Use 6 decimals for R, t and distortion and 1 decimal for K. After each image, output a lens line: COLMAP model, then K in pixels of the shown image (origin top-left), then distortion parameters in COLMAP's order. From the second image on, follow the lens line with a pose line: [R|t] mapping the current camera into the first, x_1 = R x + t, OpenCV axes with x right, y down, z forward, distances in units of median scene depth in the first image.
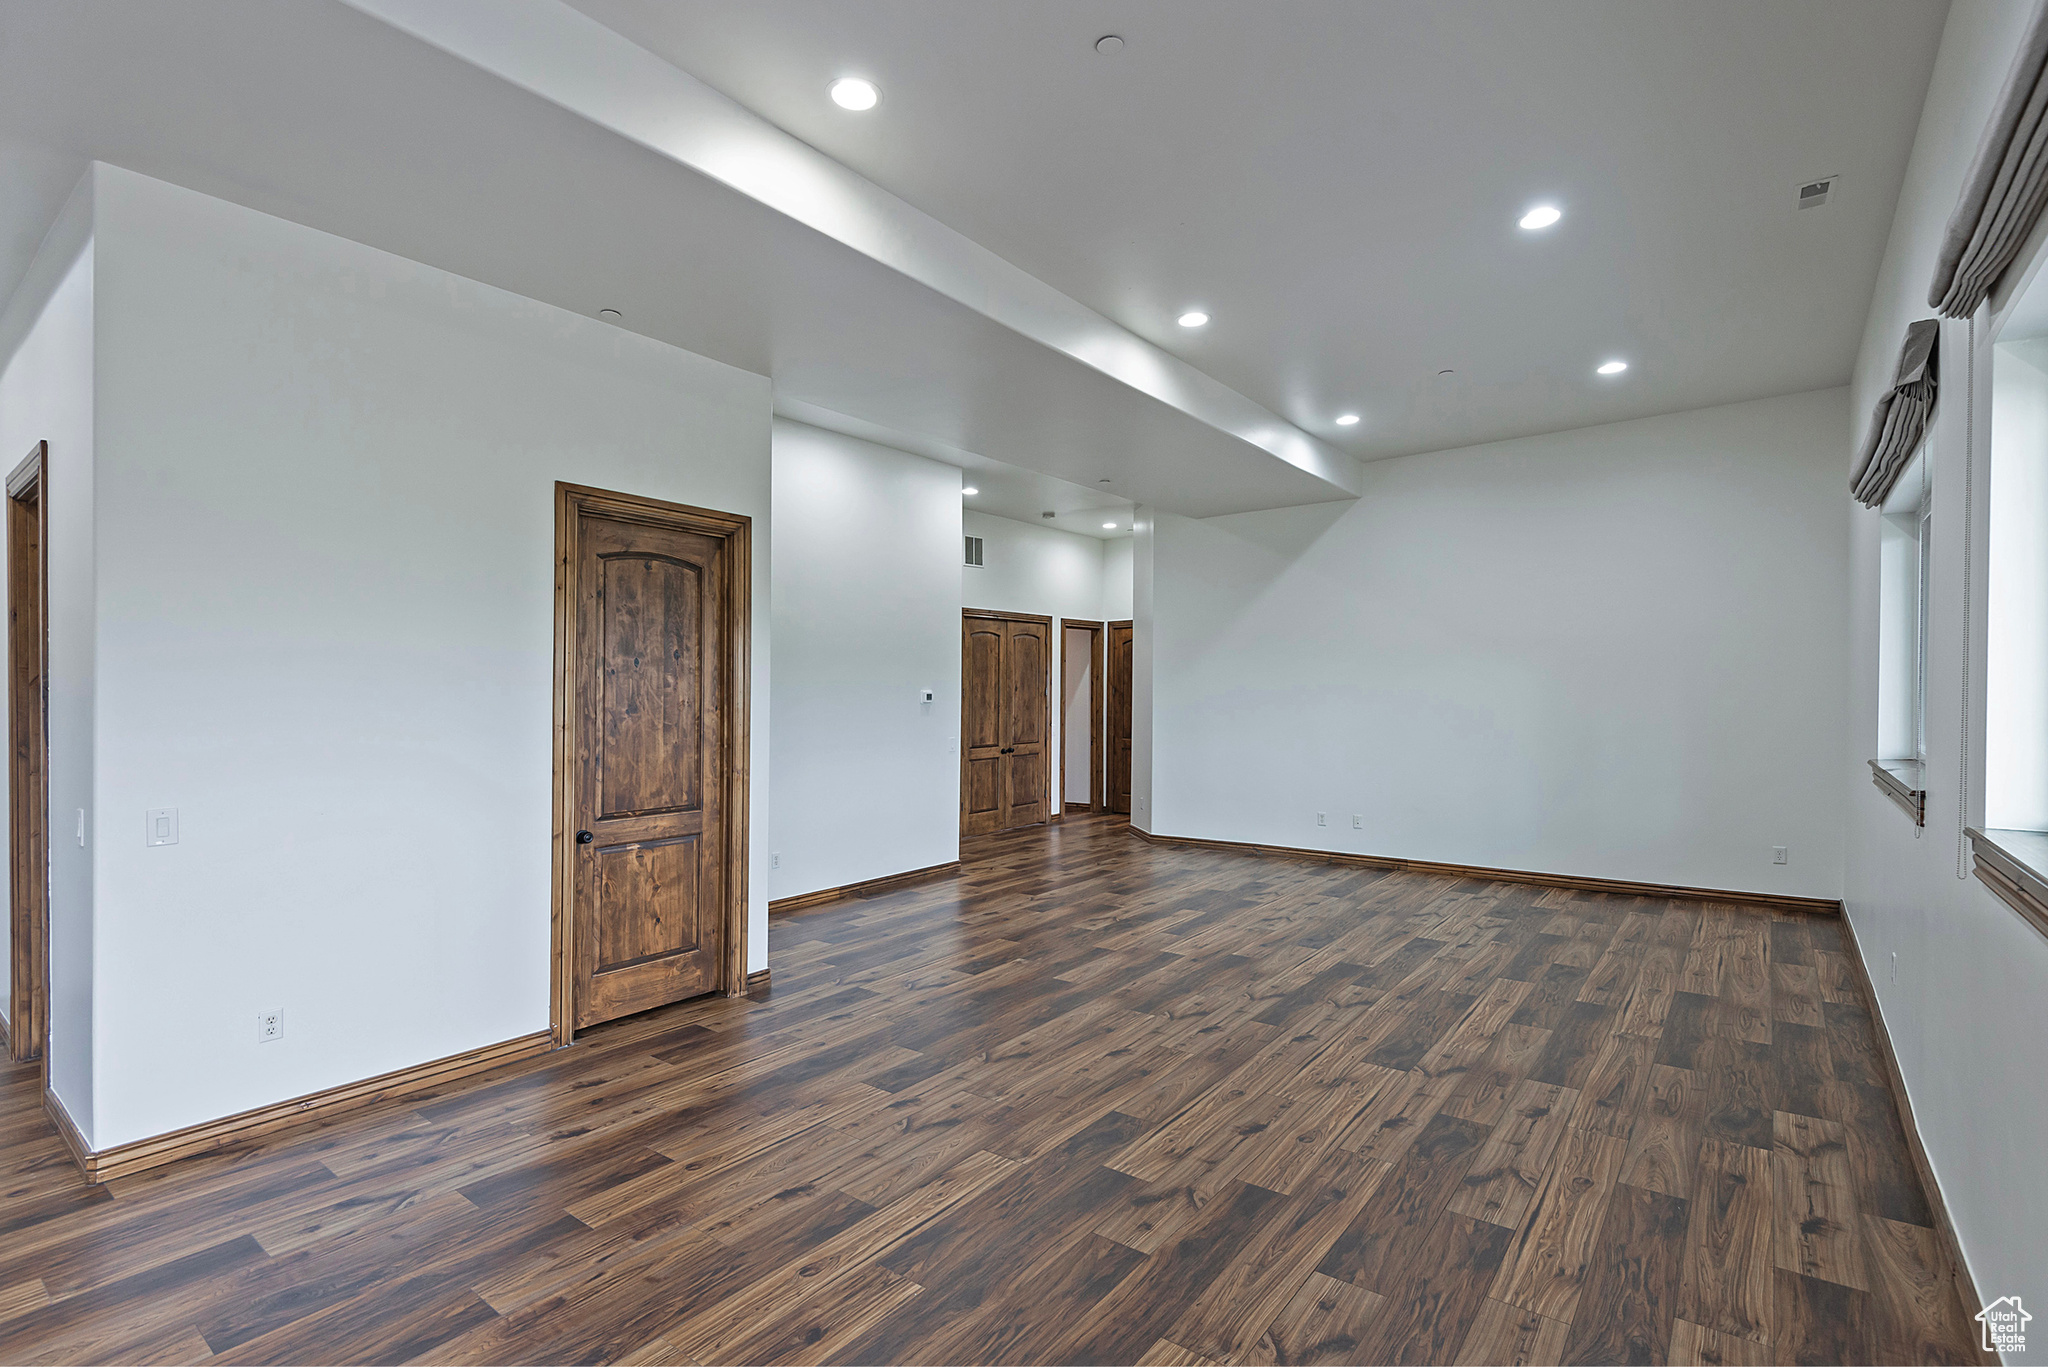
lens RADIAL K [[928.5, 0, 1032.2], [0, 928.5, 702.4], [0, 0, 1]] dist [0.036254, -0.020846]
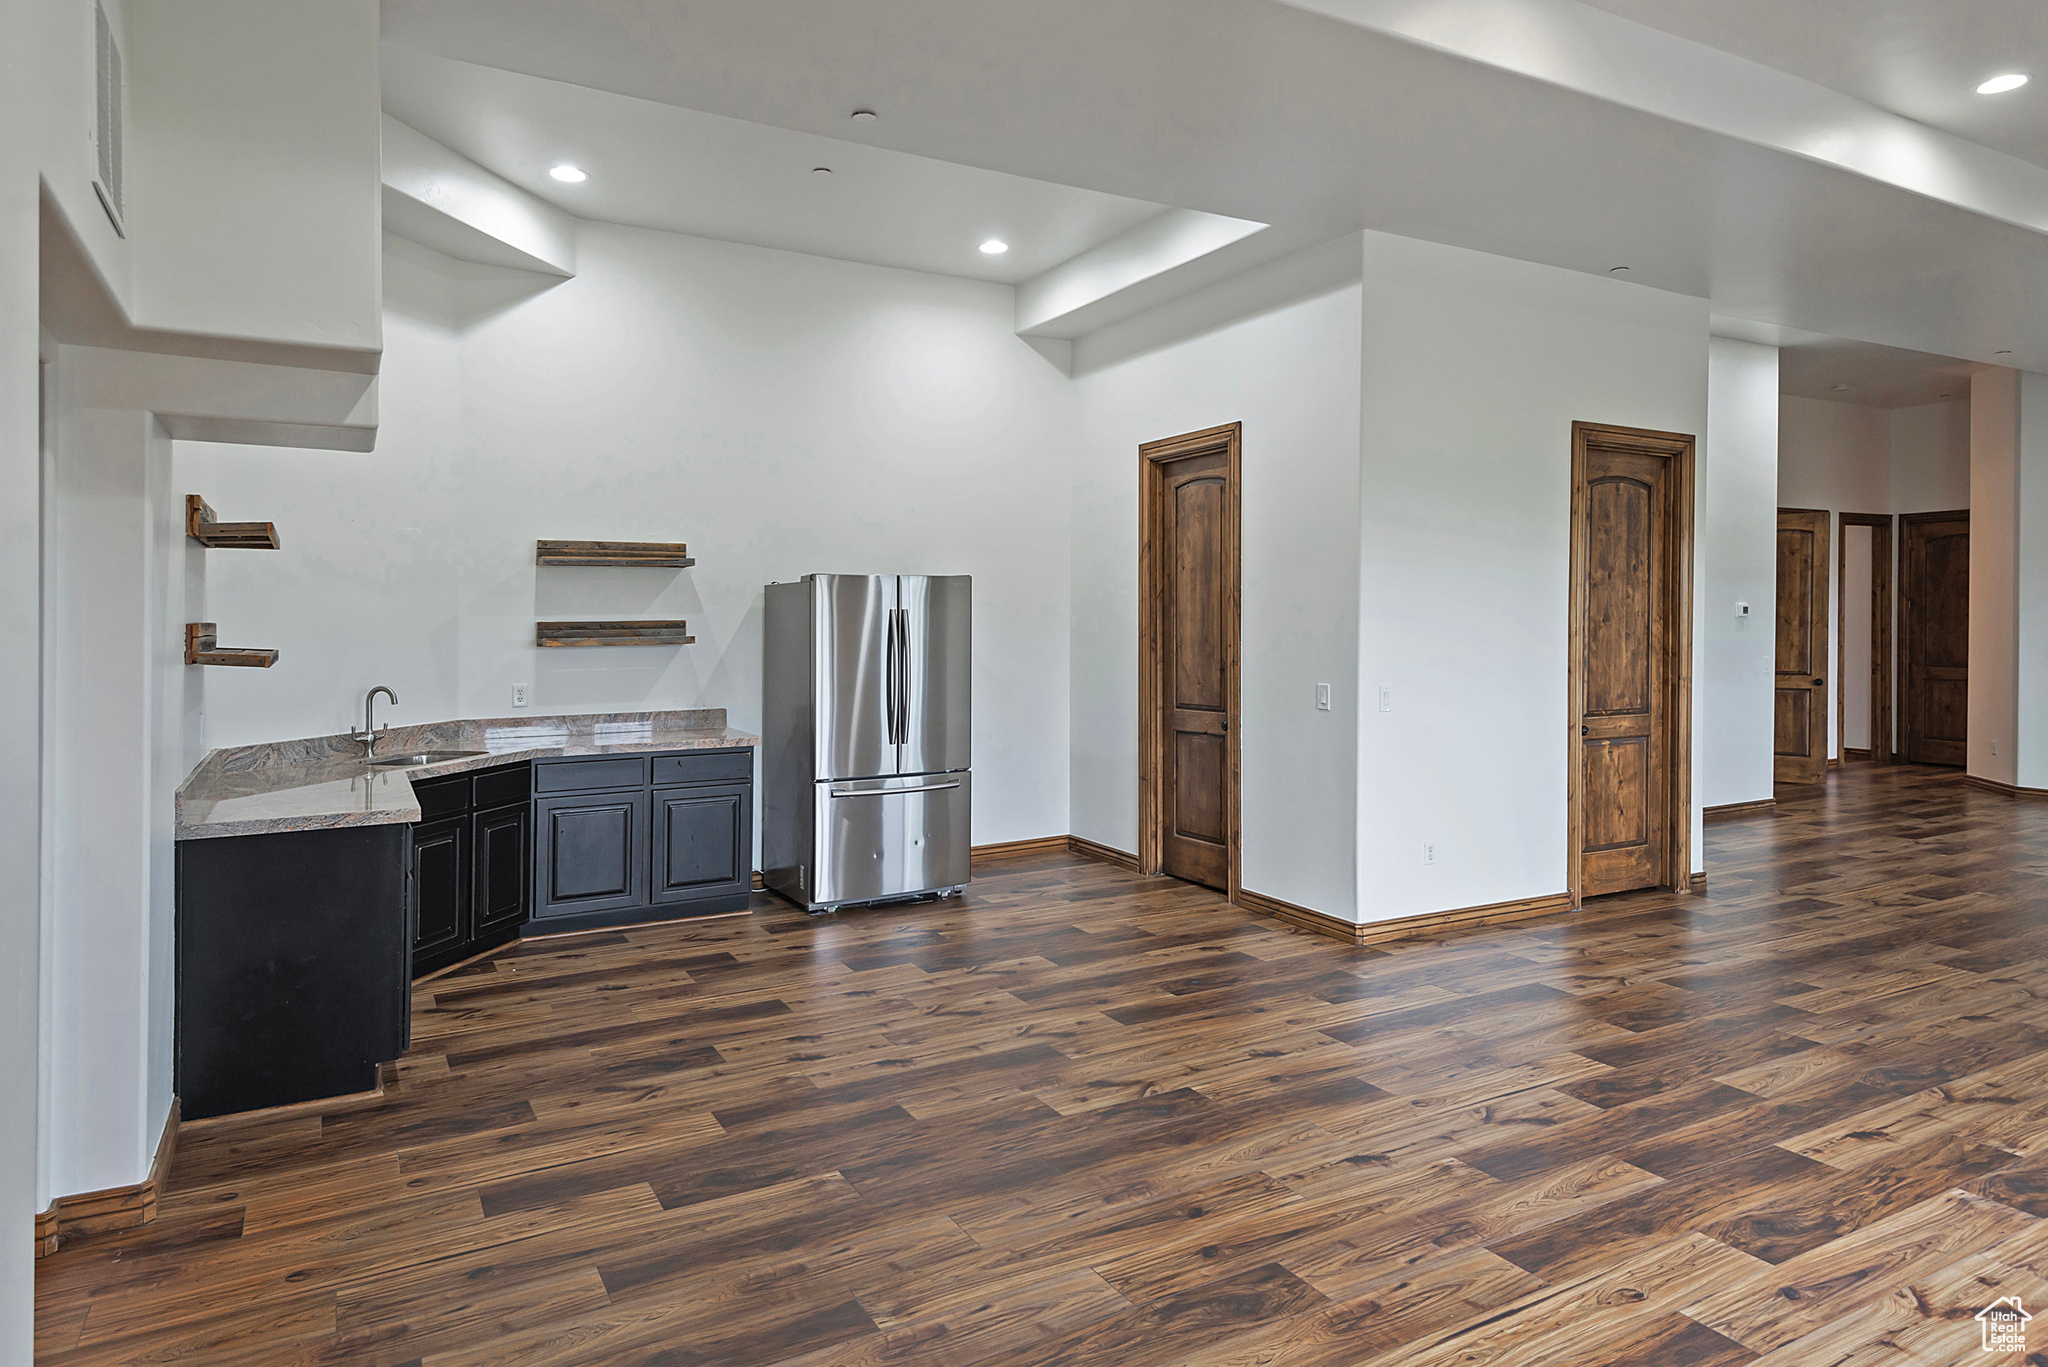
lens RADIAL K [[1233.5, 0, 1029.6], [0, 1233.5, 614.6], [0, 0, 1]] dist [0.025991, -0.001238]
pose [[0.922679, 0.003449, -0.385553, -0.482975], [-0.005691, 0.999973, -0.004674, 0.013376], [0.385526, 0.006507, 0.922674, -0.608280]]
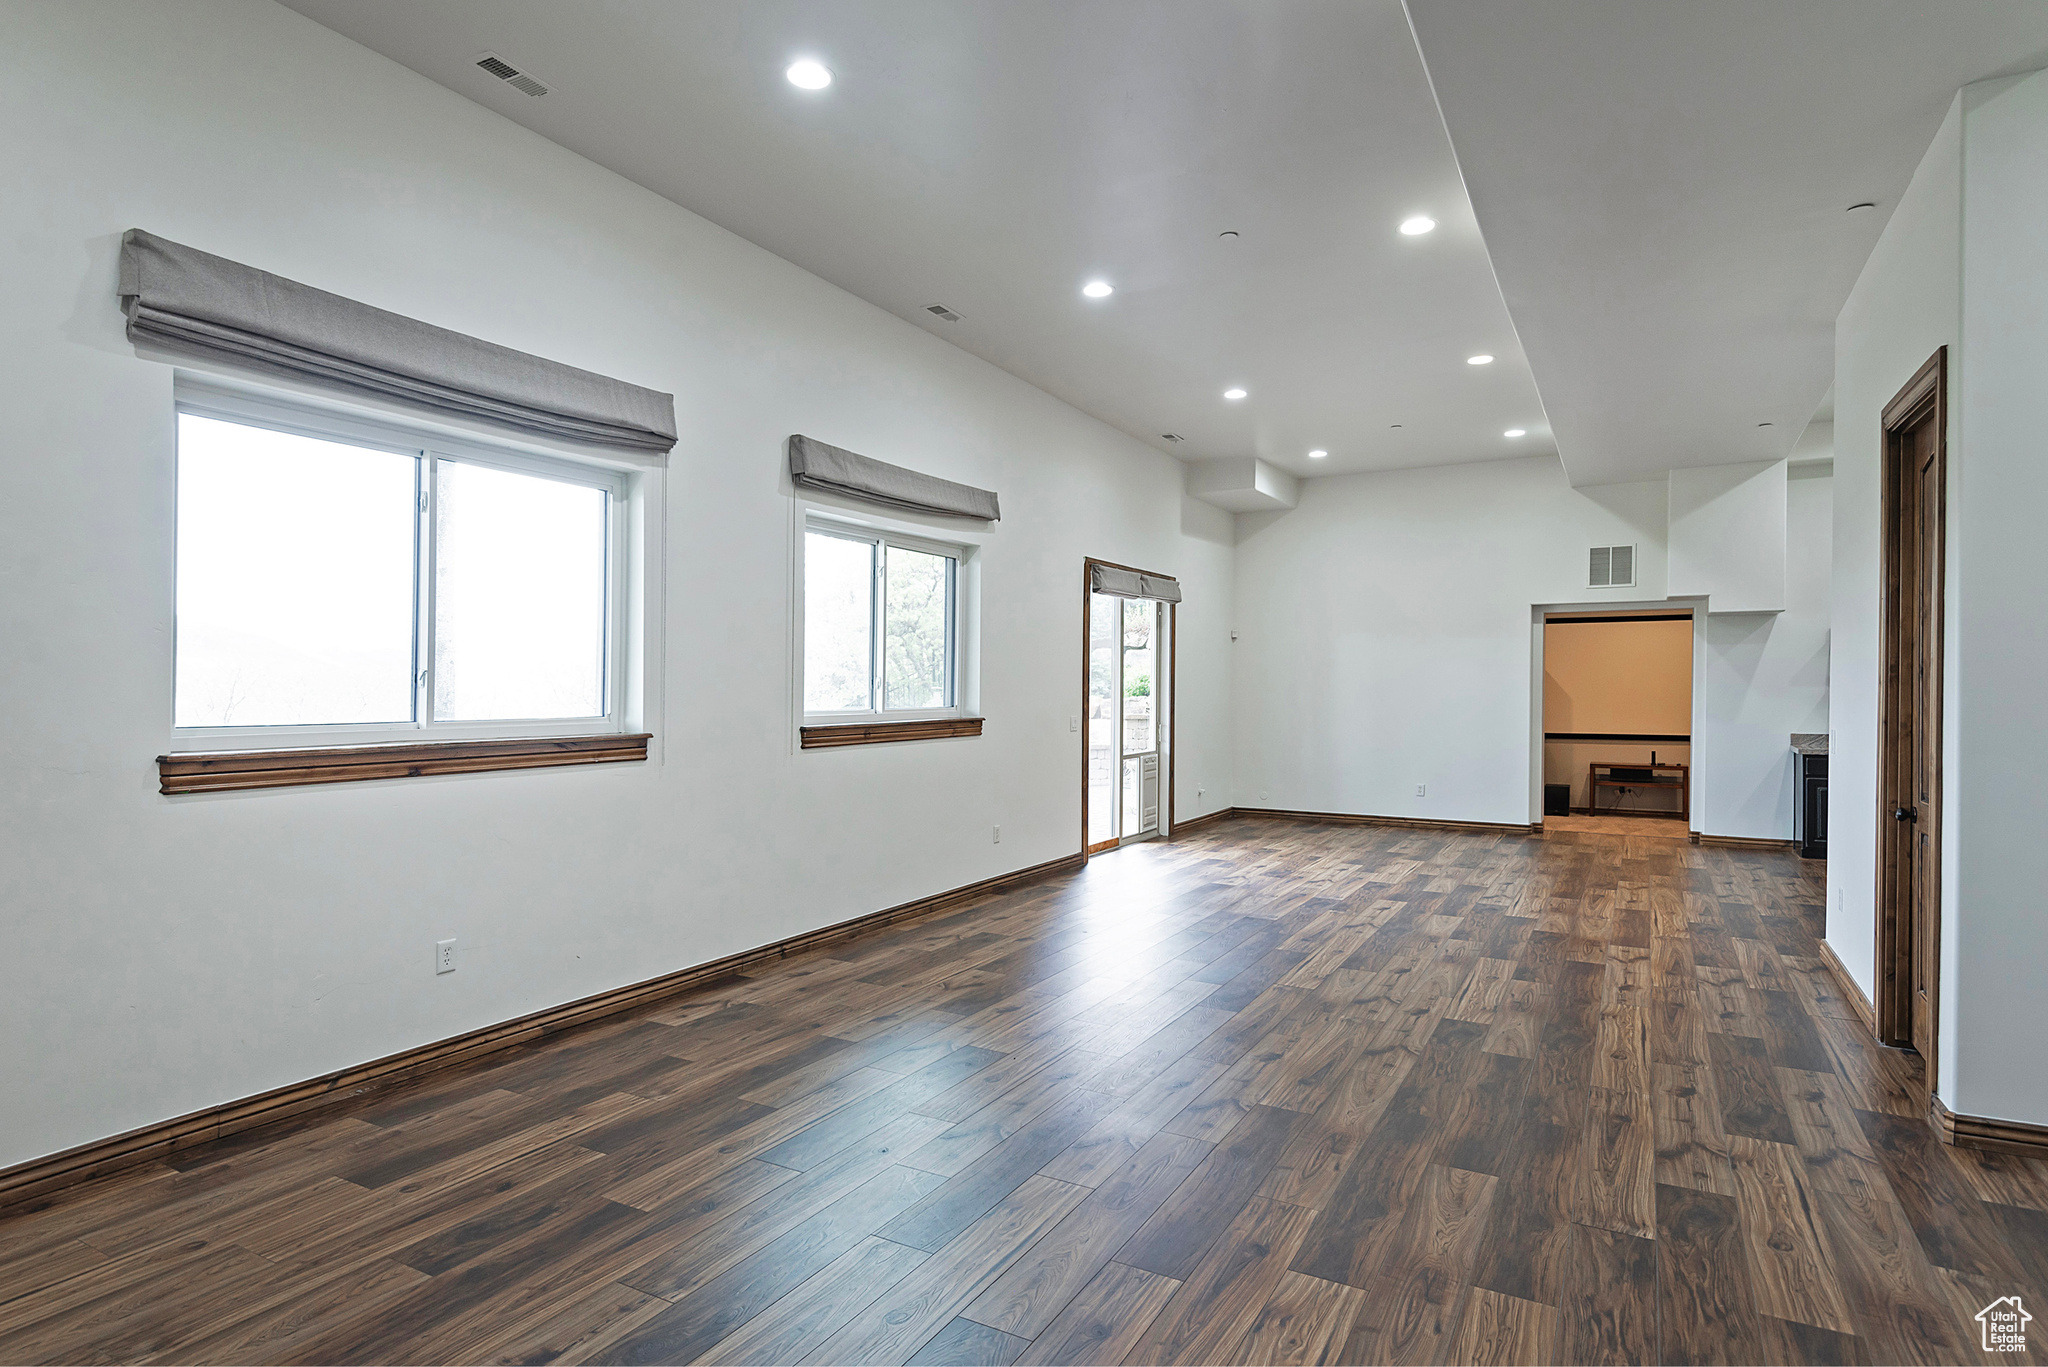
lens RADIAL K [[1104.1, 0, 1024.0], [0, 1104.1, 683.5], [0, 0, 1]] dist [0.047801, -0.030492]
pose [[-0.988557, 0.009067, -0.150572, 0.419030], [0.008843, 0.999959, 0.002153, 0.015765], [0.150585, 0.000797, -0.988597, 1.753410]]
